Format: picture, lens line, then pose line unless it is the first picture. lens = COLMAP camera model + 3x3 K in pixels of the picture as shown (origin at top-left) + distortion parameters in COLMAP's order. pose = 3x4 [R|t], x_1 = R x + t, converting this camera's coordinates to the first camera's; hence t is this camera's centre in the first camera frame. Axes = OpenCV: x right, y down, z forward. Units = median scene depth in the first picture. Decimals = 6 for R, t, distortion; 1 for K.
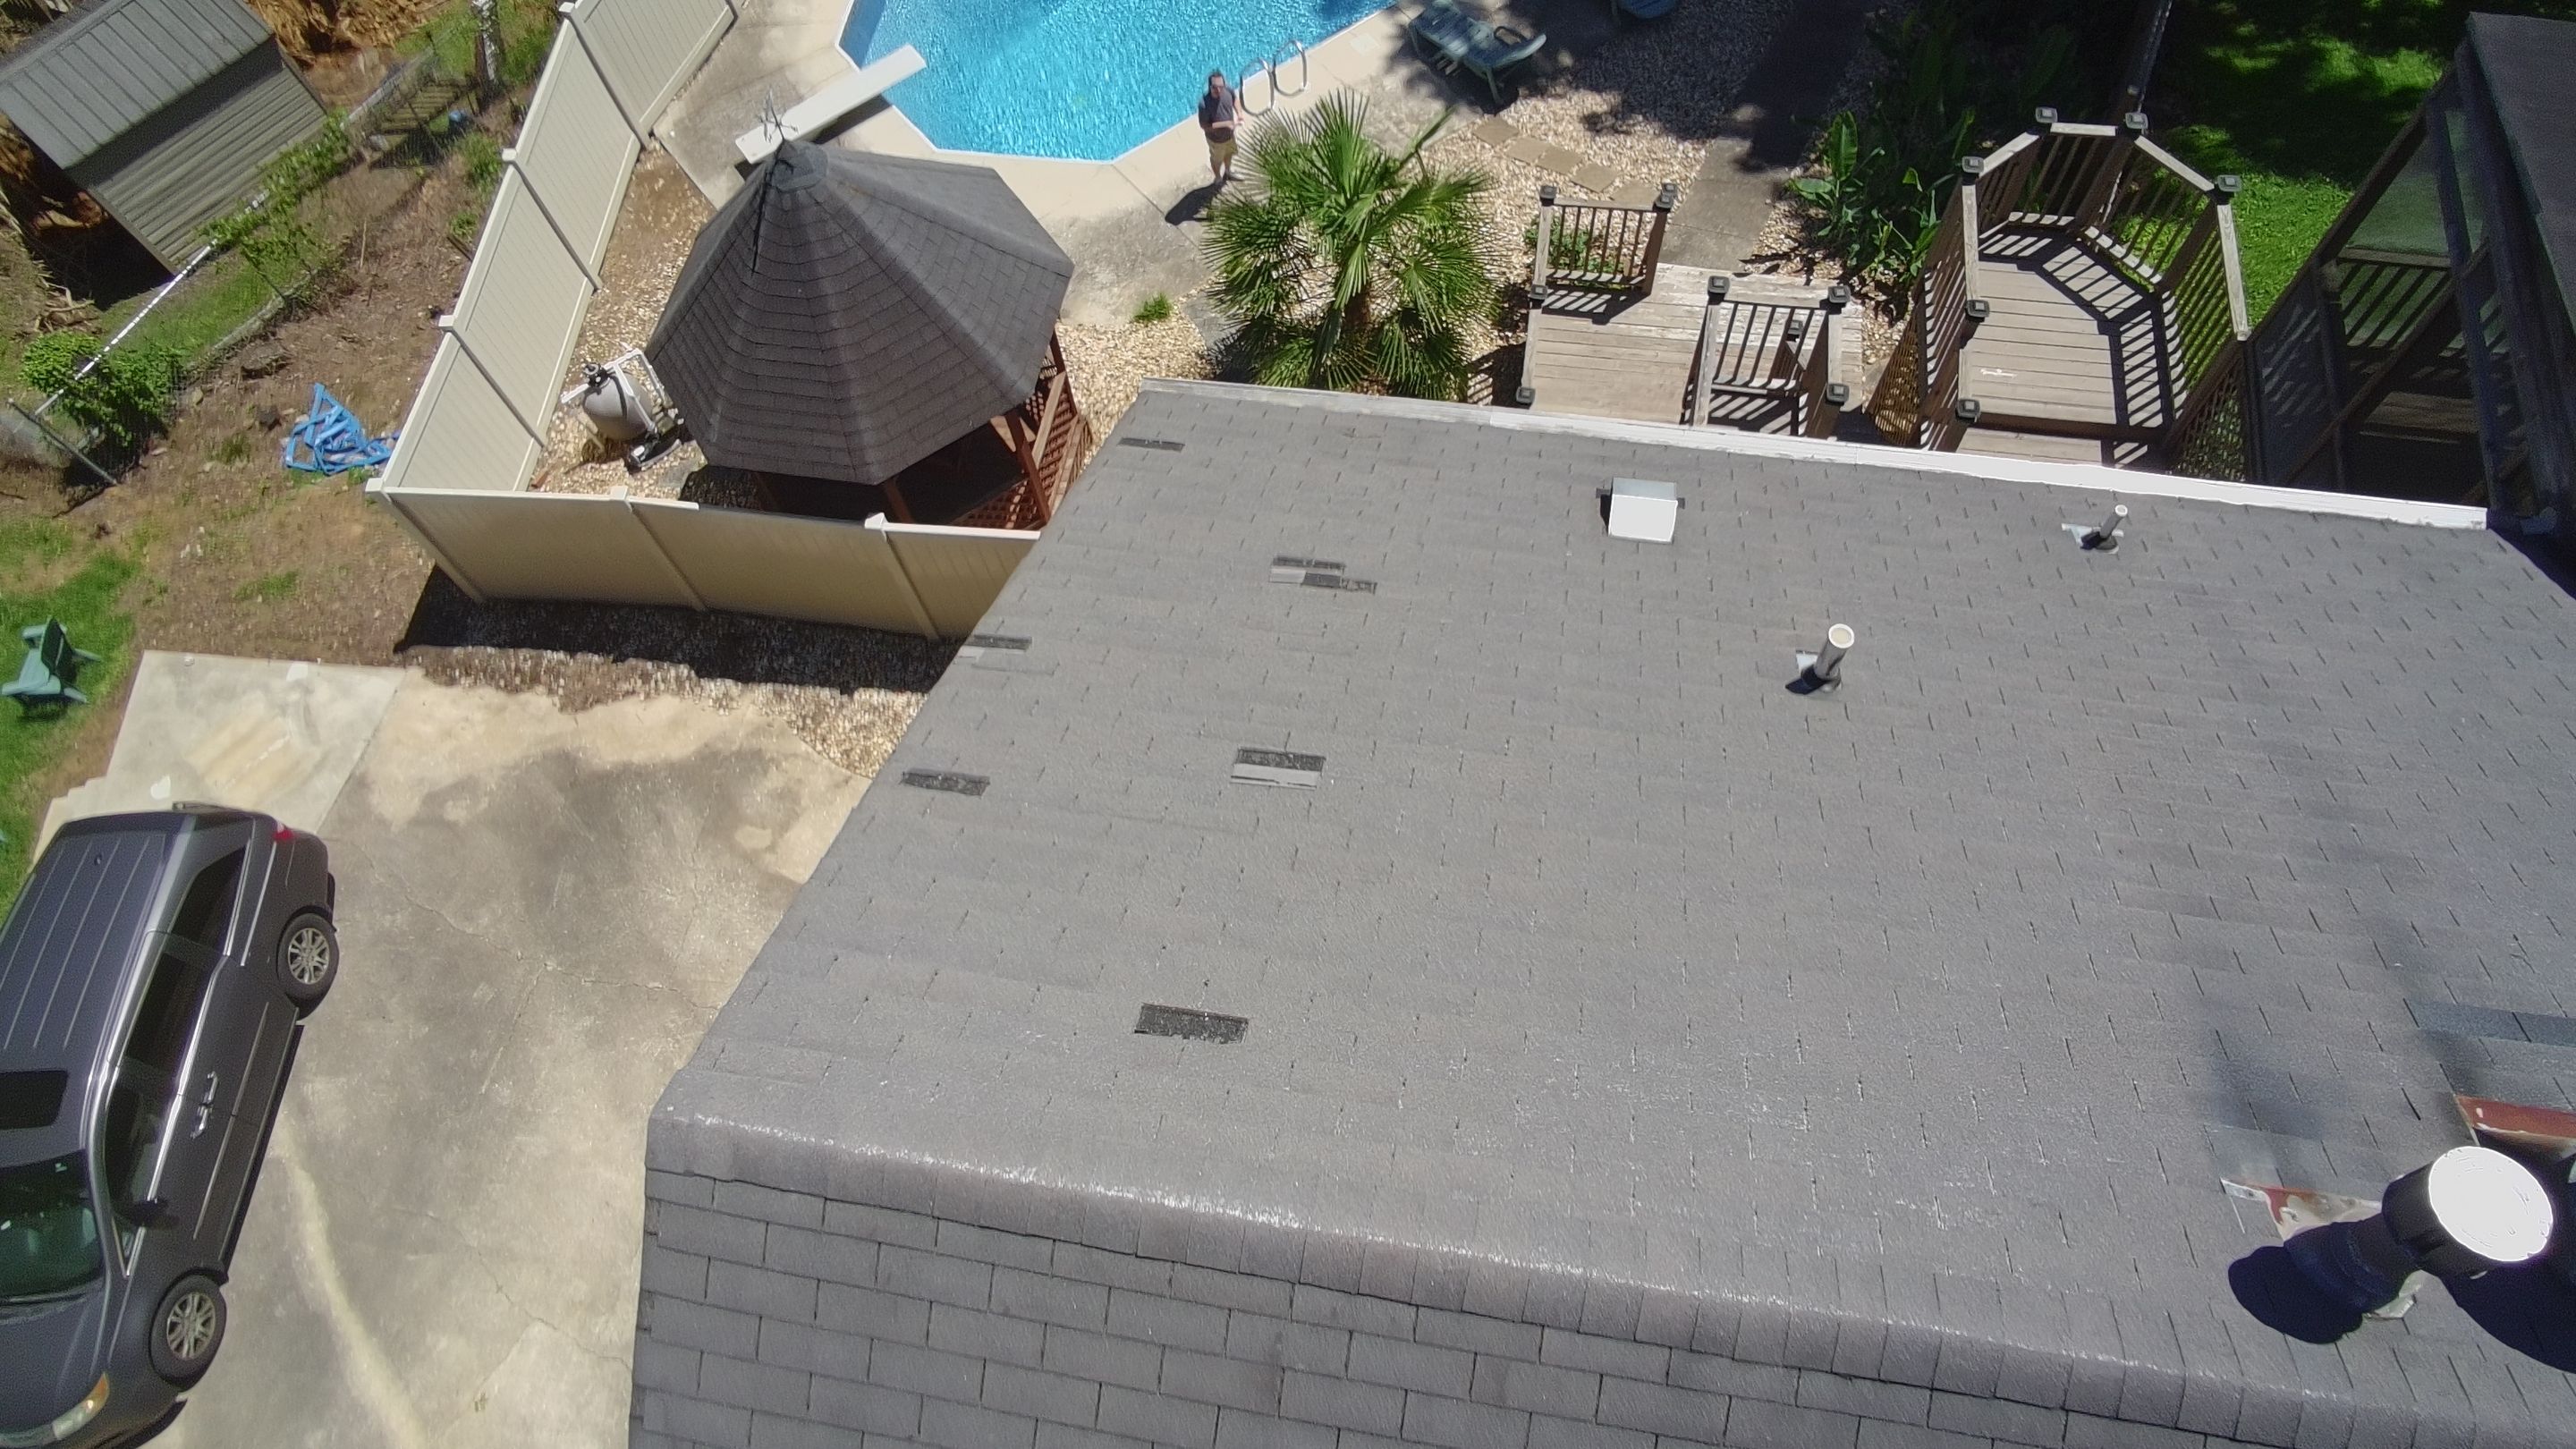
lens RADIAL K [[1627.3, 0, 1288.0], [0, 1627.3, 724.5], [0, 0, 1]] dist [-0.075778, 0.063996]
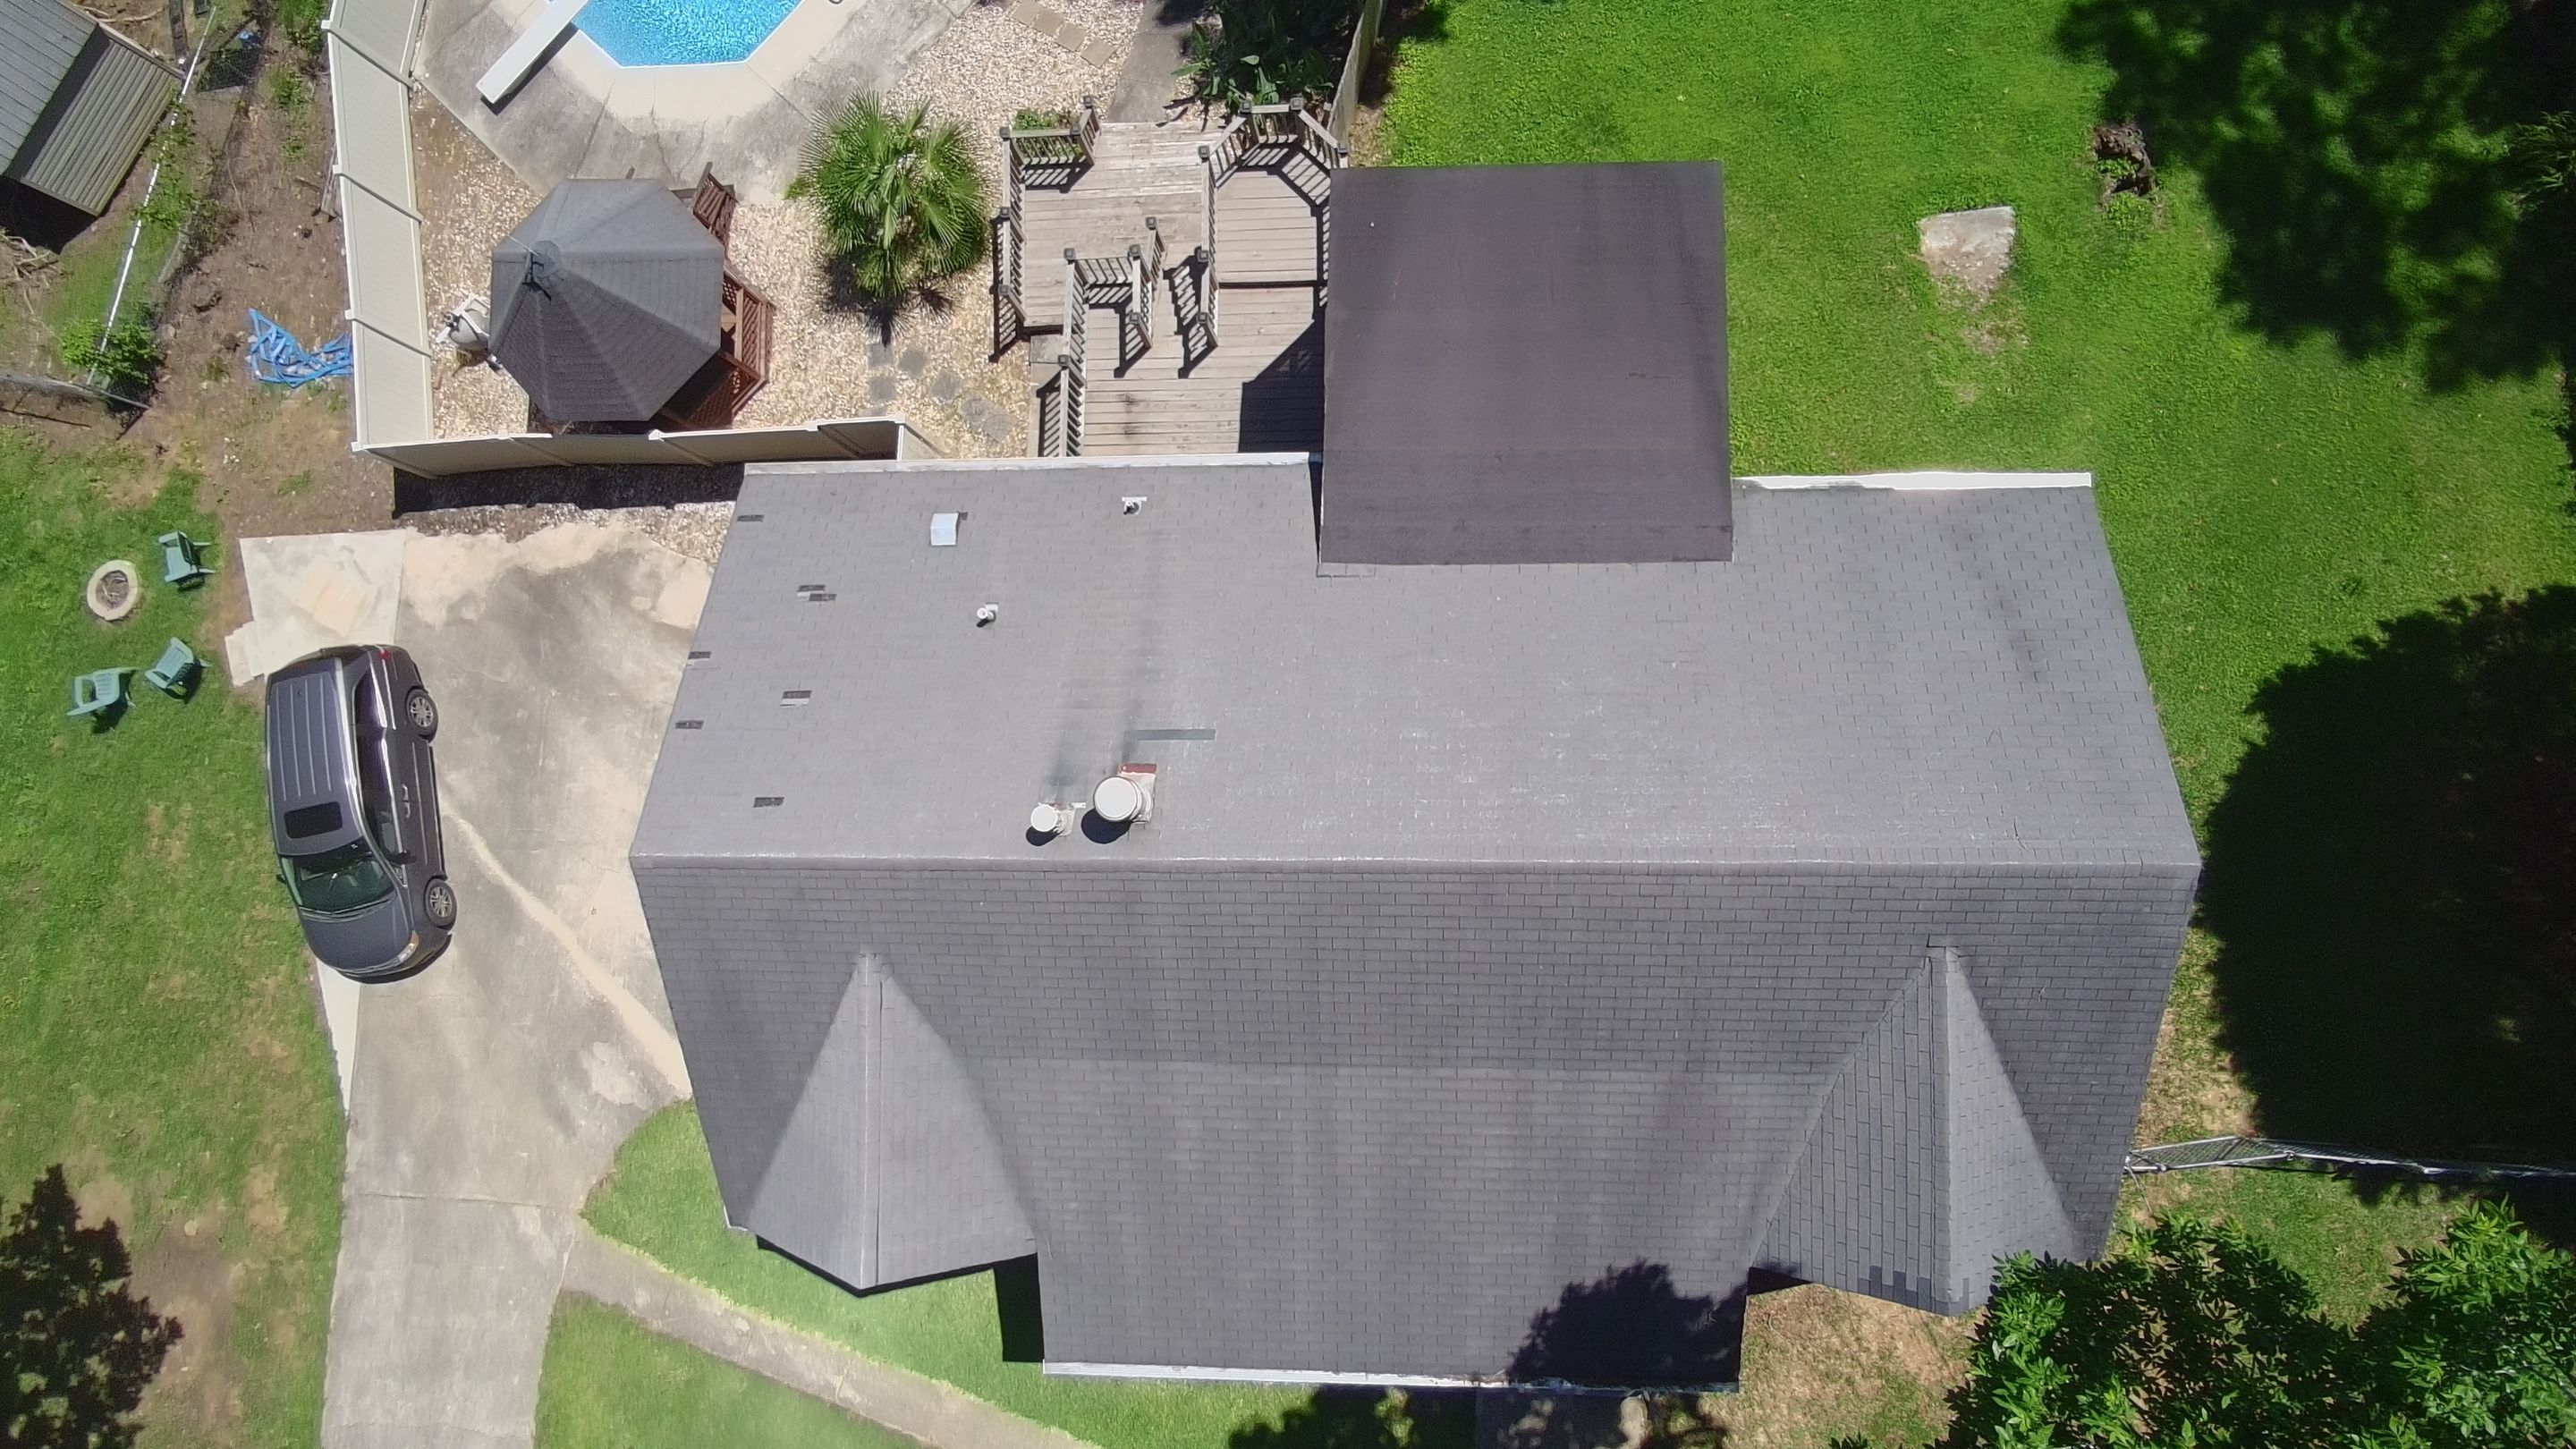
lens RADIAL K [[1726.3, 0, 1288.0], [0, 1726.3, 724.5], [0, 0, 1]] dist [0.009016, 0.004770]
pose [[0.986007, -0.164067, -0.029549, 0.397999], [0.162922, 0.910815, 0.379305, -0.404782], [-0.035318, -0.378812, 0.924800, -0.823973]]
